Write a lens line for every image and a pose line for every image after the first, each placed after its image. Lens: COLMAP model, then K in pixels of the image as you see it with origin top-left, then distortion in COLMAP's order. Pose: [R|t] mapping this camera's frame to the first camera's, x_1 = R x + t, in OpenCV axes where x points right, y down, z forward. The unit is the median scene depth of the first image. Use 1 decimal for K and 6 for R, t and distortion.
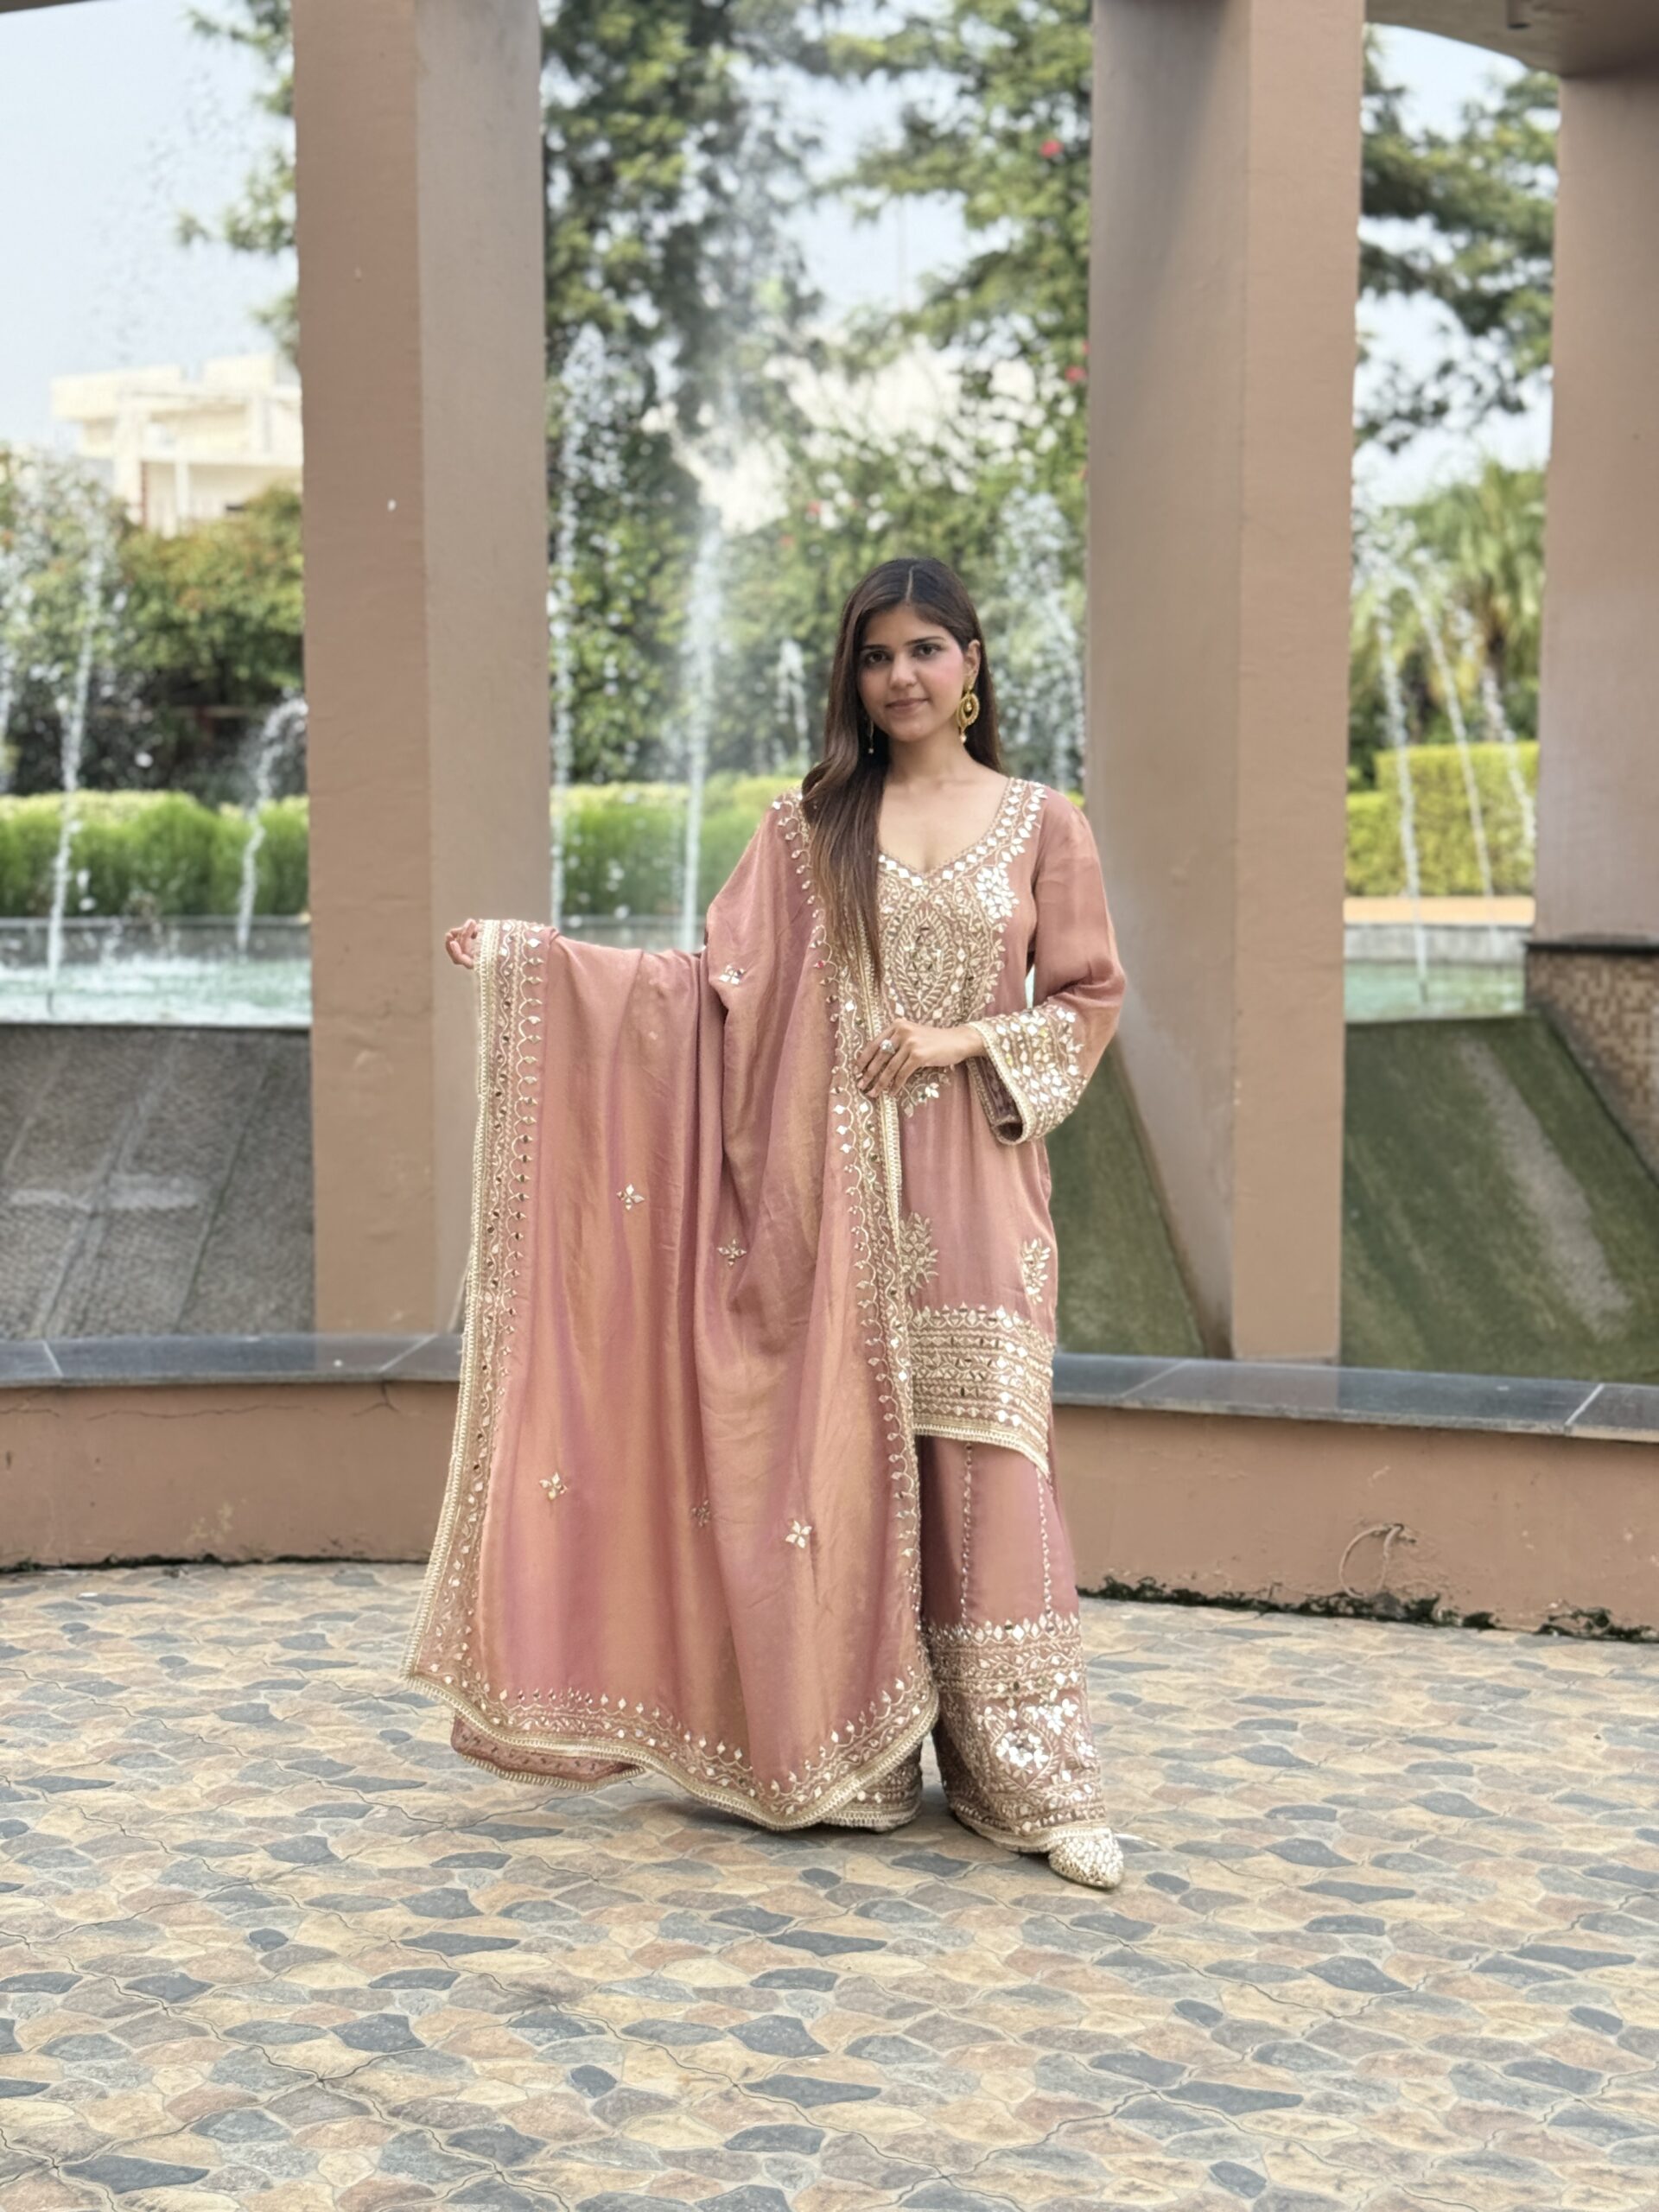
lens RADIAL K [[3157.5, 0, 836.8], [0, 3157.5, 1109.6], [0, 0, 1]] dist [0.096668, 0.000000]
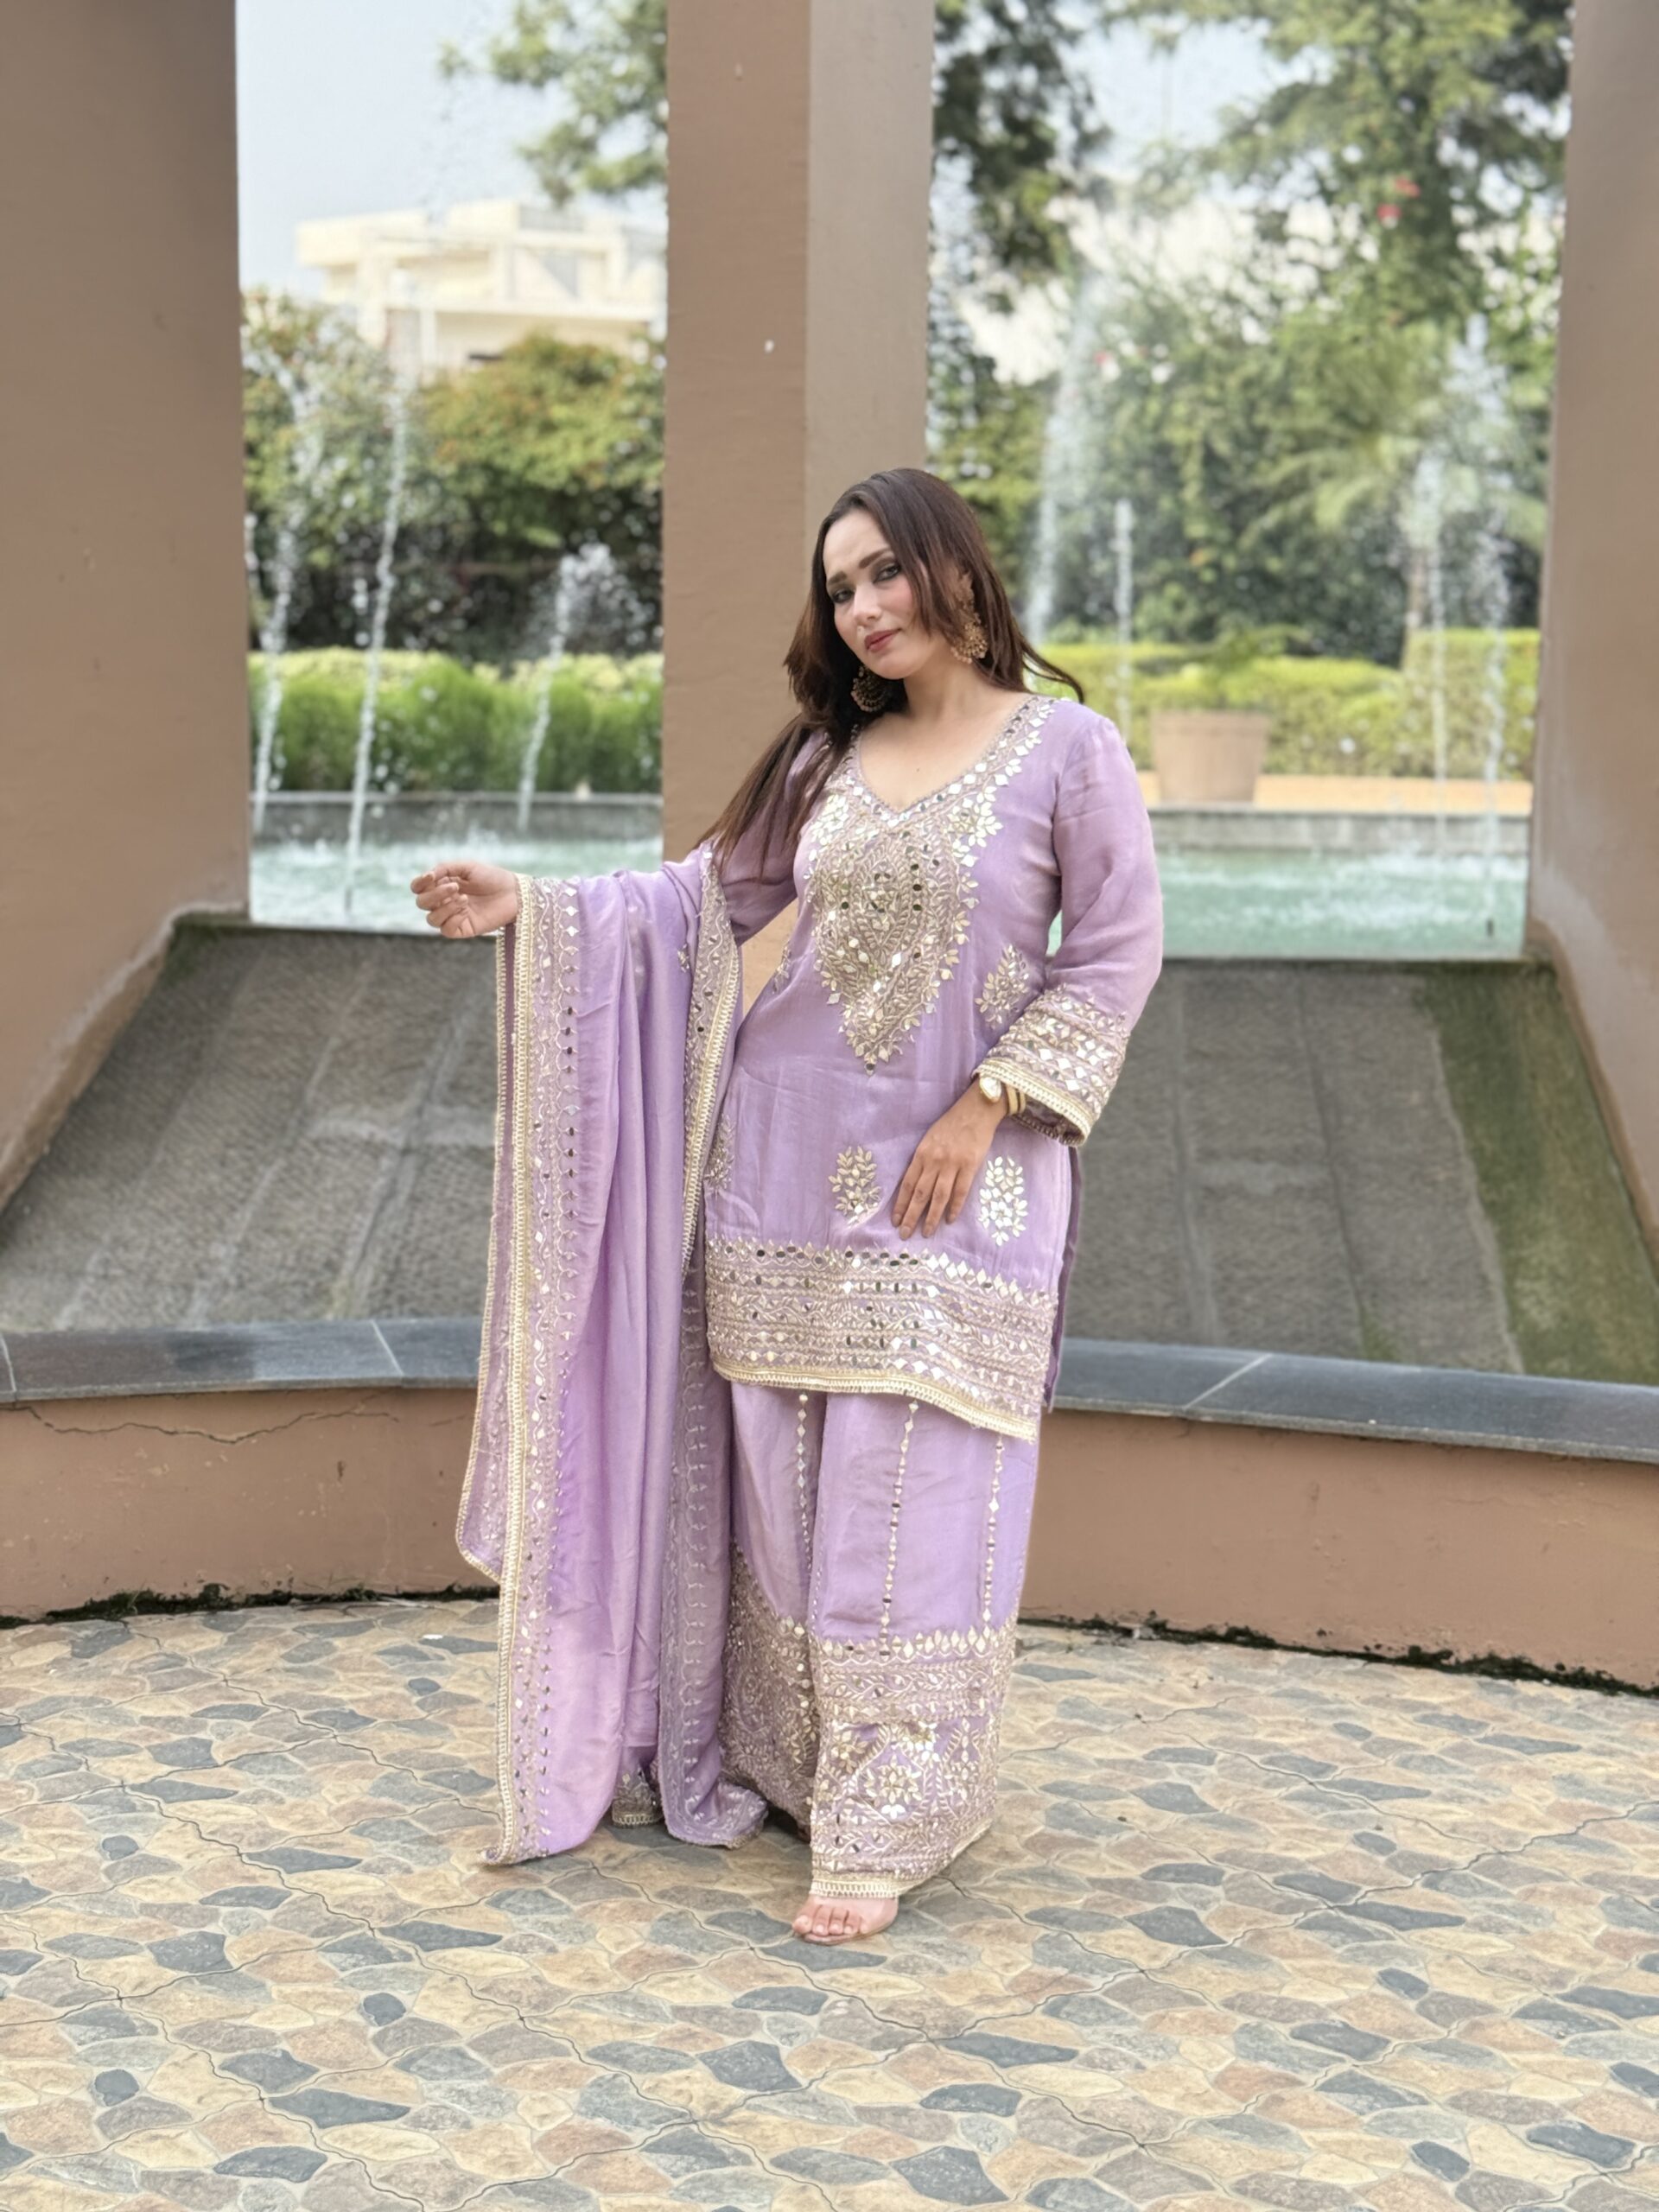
lens RADIAL K [[3157.5, 0, 828.8], [0, 3157.5, 1118.5], [0, 0, 1]] dist [0.096668, 0.000000]
pose [[0.997224, 0.025143, -0.070093, -0.054144], [-0.021843, 0.998634, 0.047461, -0.020937], [0.071191, -0.045798, 0.996411, 0.124408]]
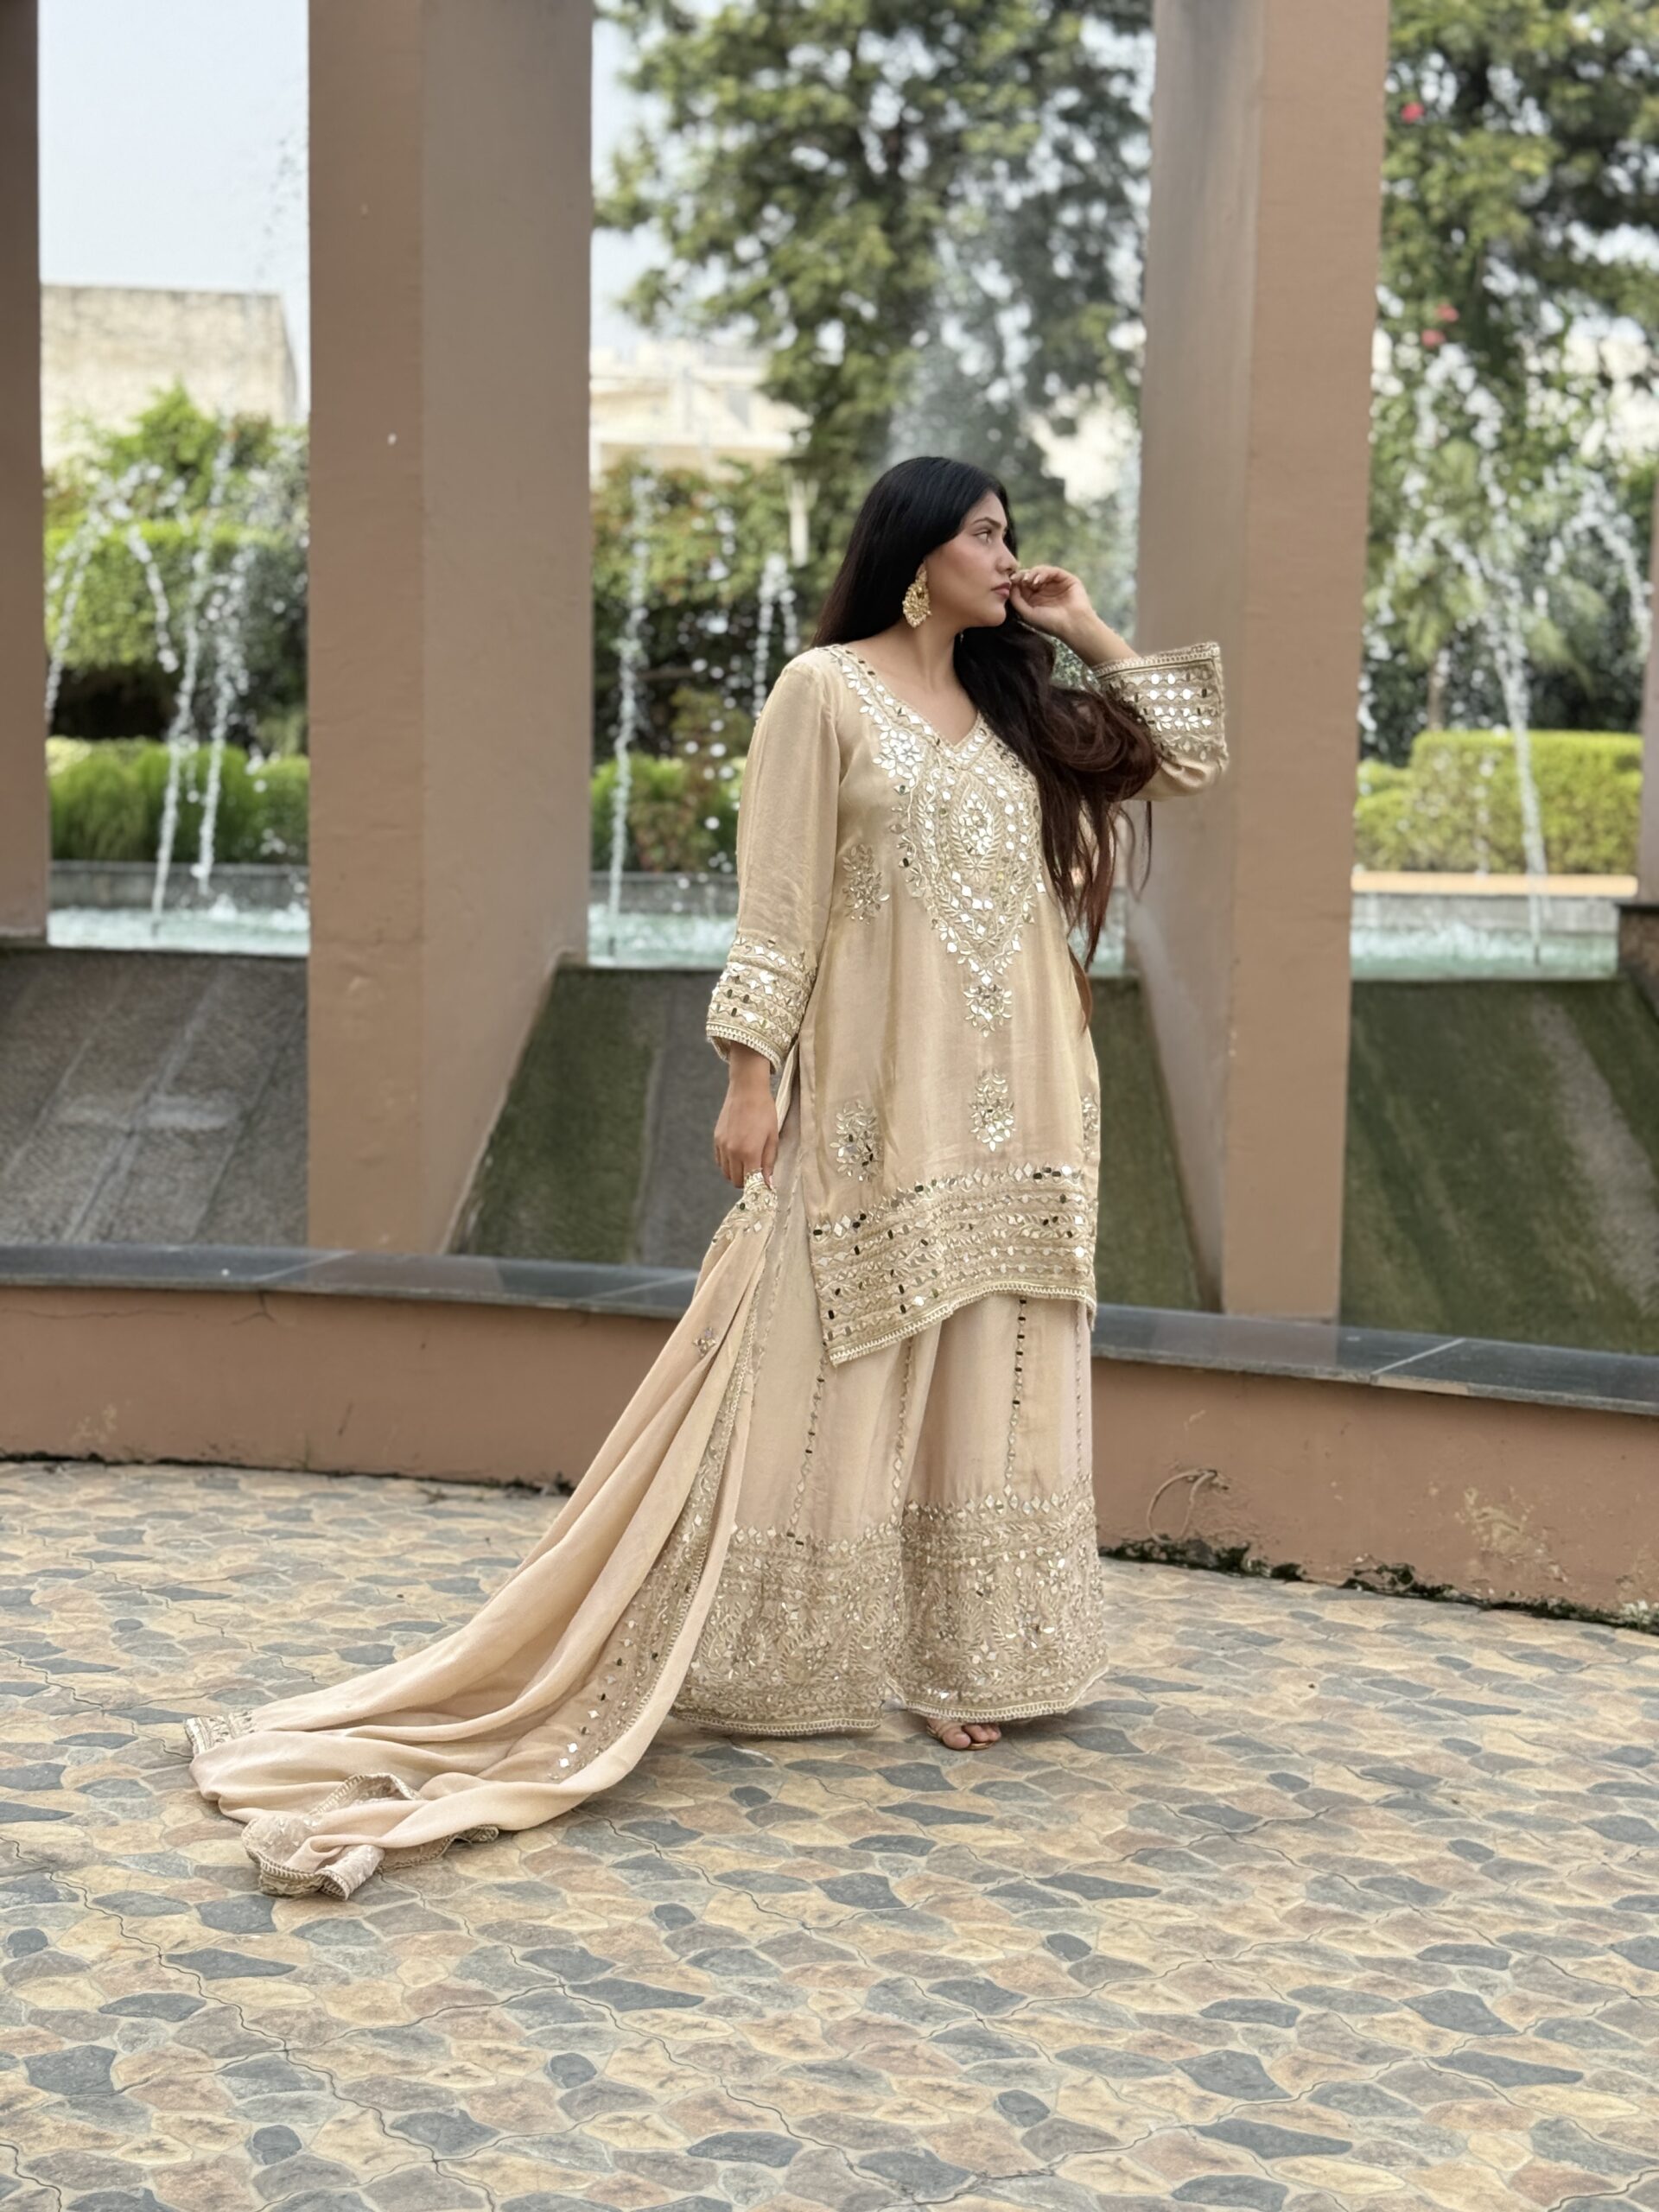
lens RADIAL K [[3157.5, 0, 841.1], [0, 3157.5, 1096.8], [0, 0, 1]] dist [0.096668, 0.000000]
pose [[0.990193, 0.029433, -0.136571, 0.135757], [-0.029215, 0.999567, 0.003600, 0.010938], [0.136618, 0.000425, 0.990624, 0.012856]]
